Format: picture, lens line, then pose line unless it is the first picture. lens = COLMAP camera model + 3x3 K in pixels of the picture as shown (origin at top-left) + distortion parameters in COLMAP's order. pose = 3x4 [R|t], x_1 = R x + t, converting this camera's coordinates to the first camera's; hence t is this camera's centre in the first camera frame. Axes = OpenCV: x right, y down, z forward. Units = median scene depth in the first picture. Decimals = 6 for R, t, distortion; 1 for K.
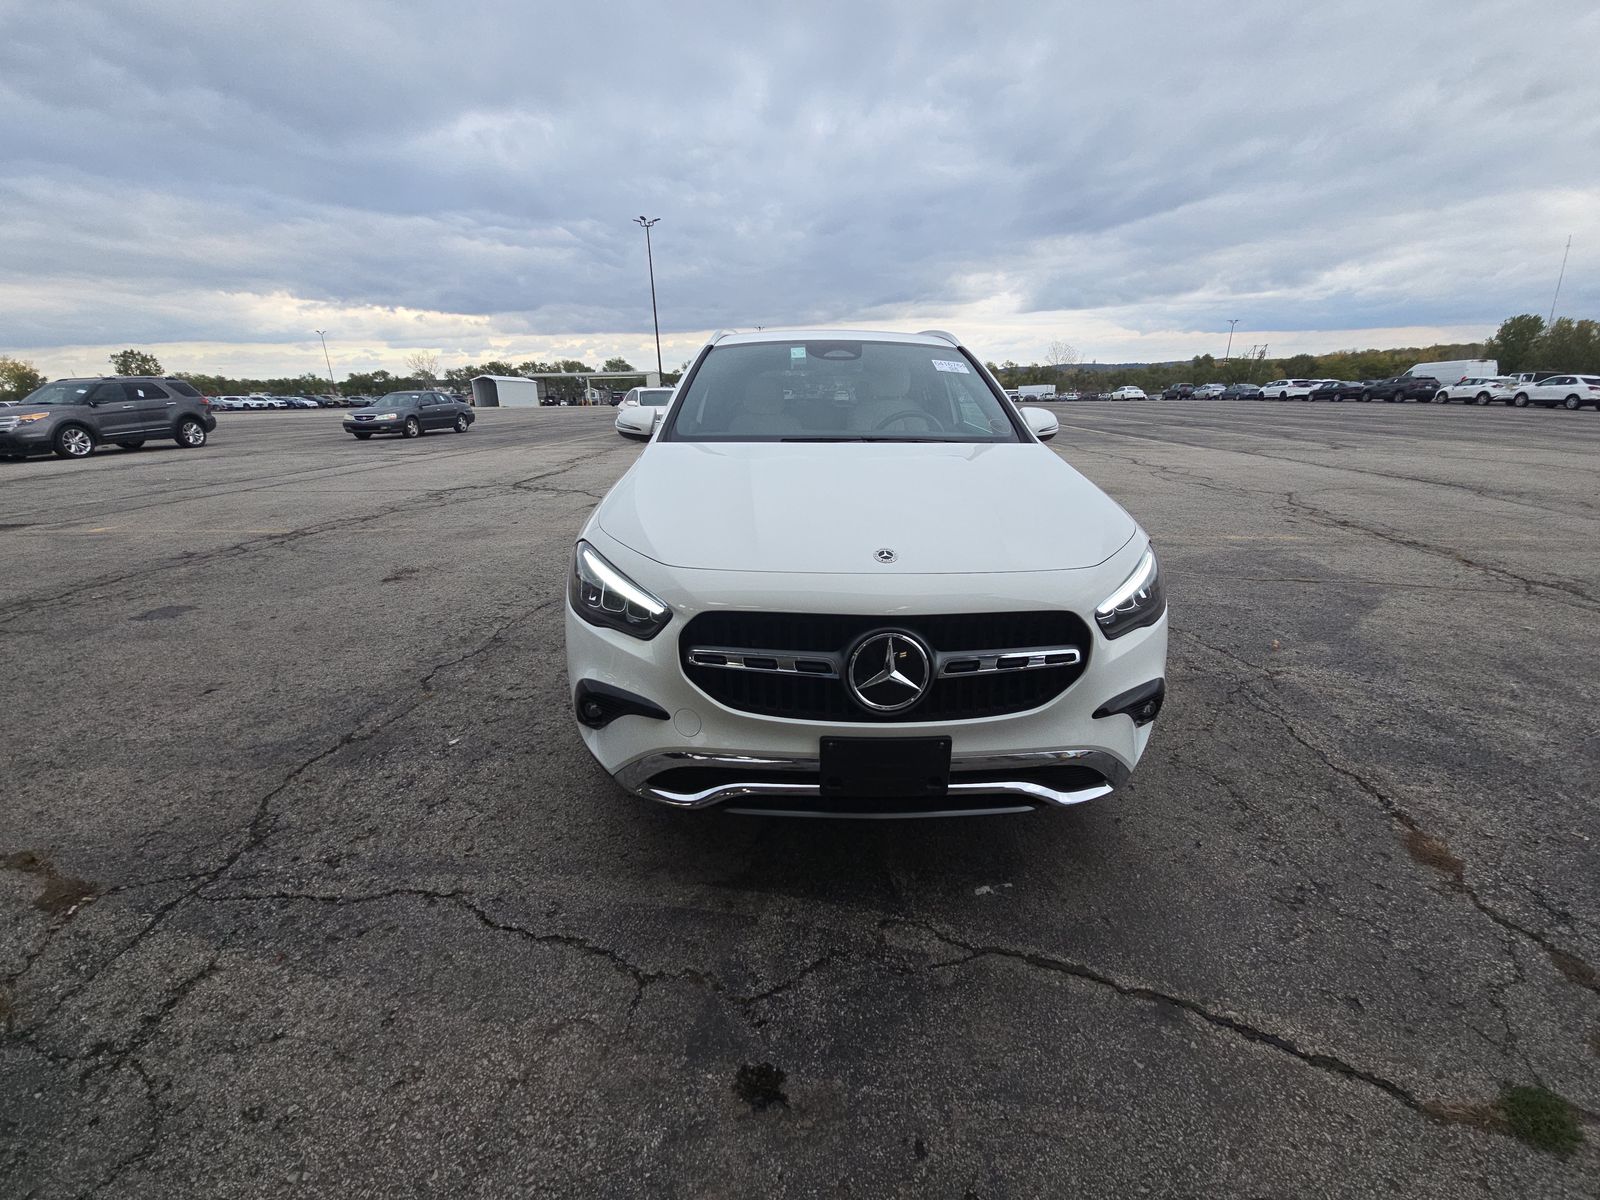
lens RADIAL K [[652.9, 0, 762.7], [0, 652.9, 572.5], [0, 0, 1]] dist [0.011390, -0.009706]
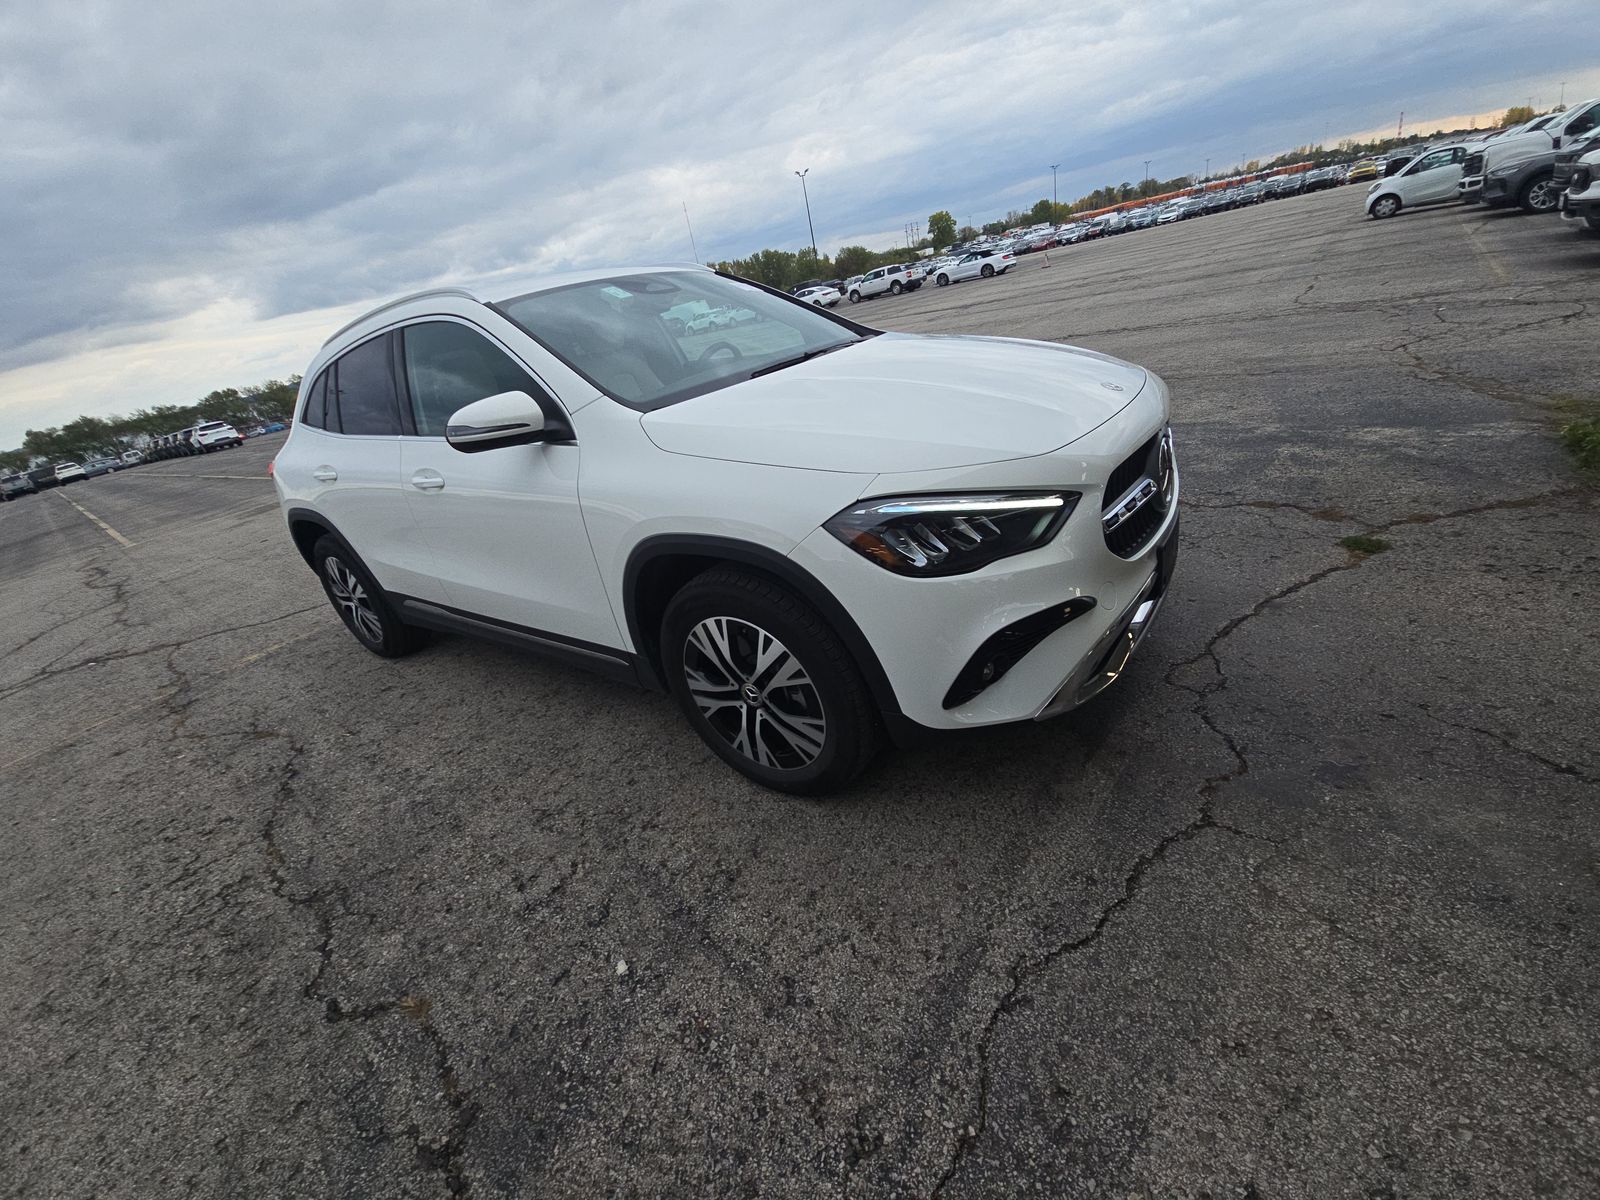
lens RADIAL K [[652.9, 0, 783.5], [0, 652.9, 609.1], [0, 0, 1]] dist [0.011390, -0.009706]
pose [[0.554700, -0.450840, 0.699322, -1.078959], [0.407645, 0.879952, 0.243947, -0.200530], [-0.725351, 0.149758, 0.671892, 0.698911]]
